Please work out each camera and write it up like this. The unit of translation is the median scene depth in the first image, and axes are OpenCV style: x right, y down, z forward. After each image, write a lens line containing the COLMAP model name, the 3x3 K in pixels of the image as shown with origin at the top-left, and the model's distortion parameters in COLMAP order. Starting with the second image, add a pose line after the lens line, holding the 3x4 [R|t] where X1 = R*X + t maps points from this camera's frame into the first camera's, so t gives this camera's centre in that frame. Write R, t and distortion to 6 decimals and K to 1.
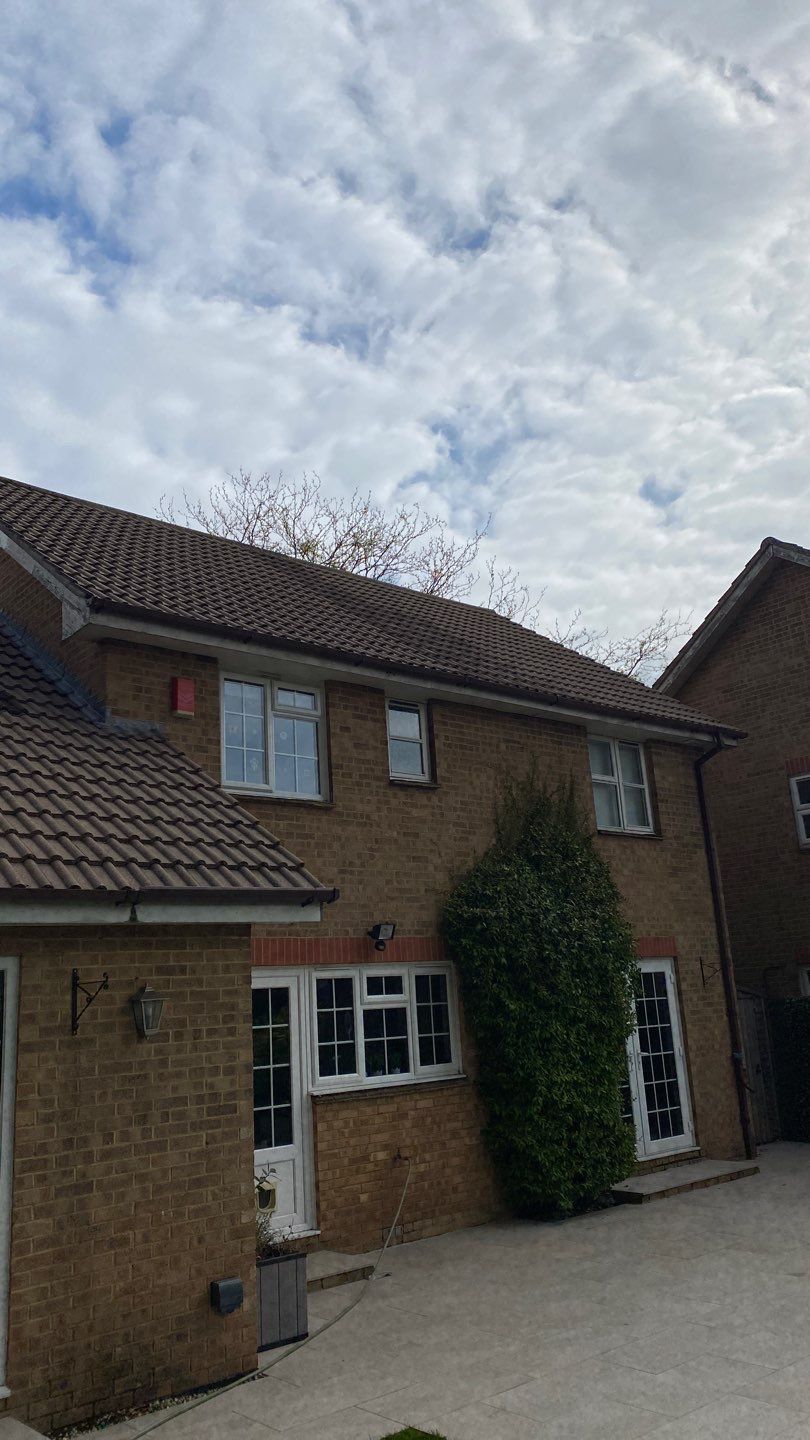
lens RADIAL K [[1095.3, 0, 409.2], [0, 1095.3, 712.3], [0, 0, 1]] dist [0.054364, -0.069785]
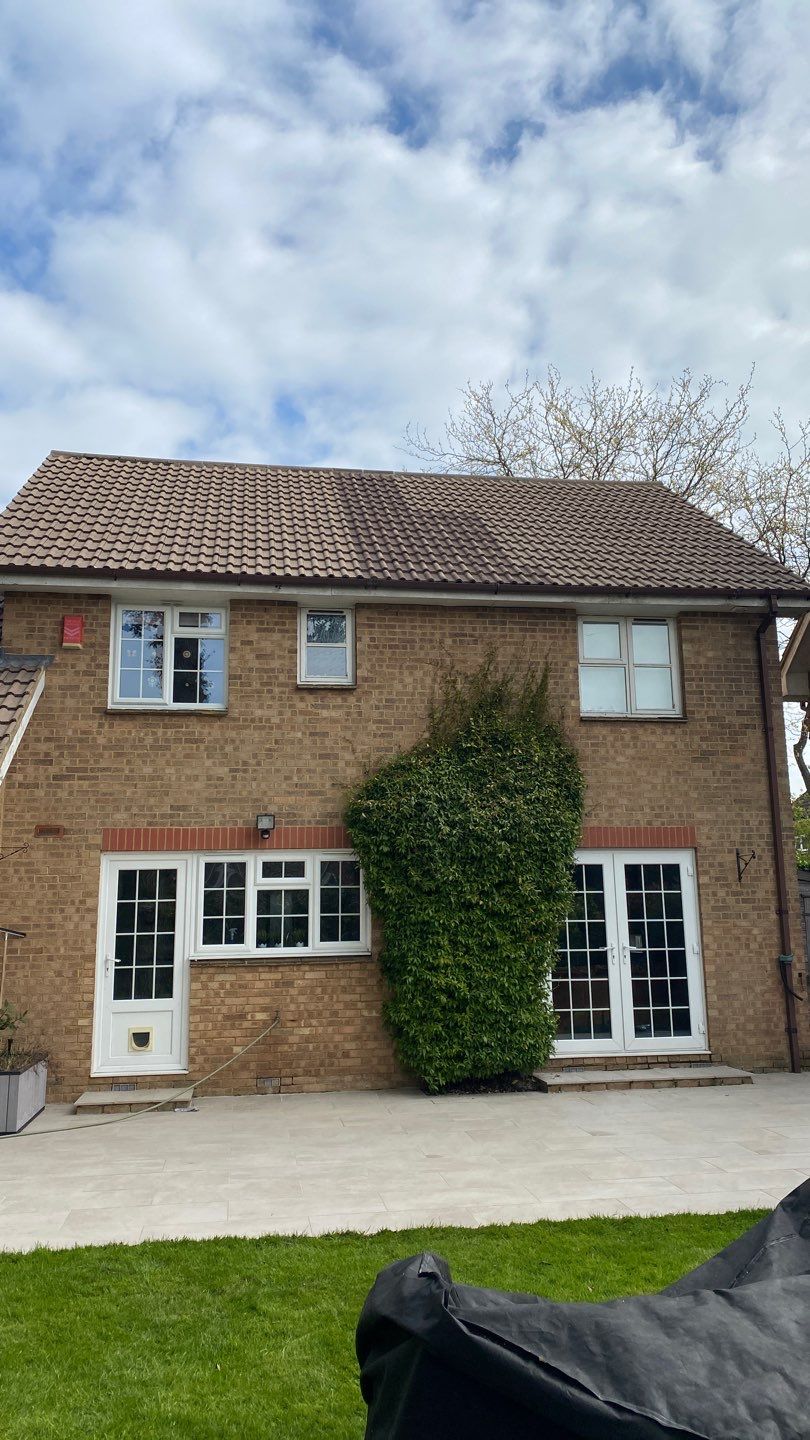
lens RADIAL K [[1017.1, 0, 405.0], [0, 1017.1, 720.0], [0, 0, 1]] dist [0.093067, -0.099710]
pose [[0.842199, -0.049773, -0.536864, 0.675942], [0.106267, 0.991522, 0.074779, 0.035236], [0.528591, -0.120030, 0.840348, 0.223045]]
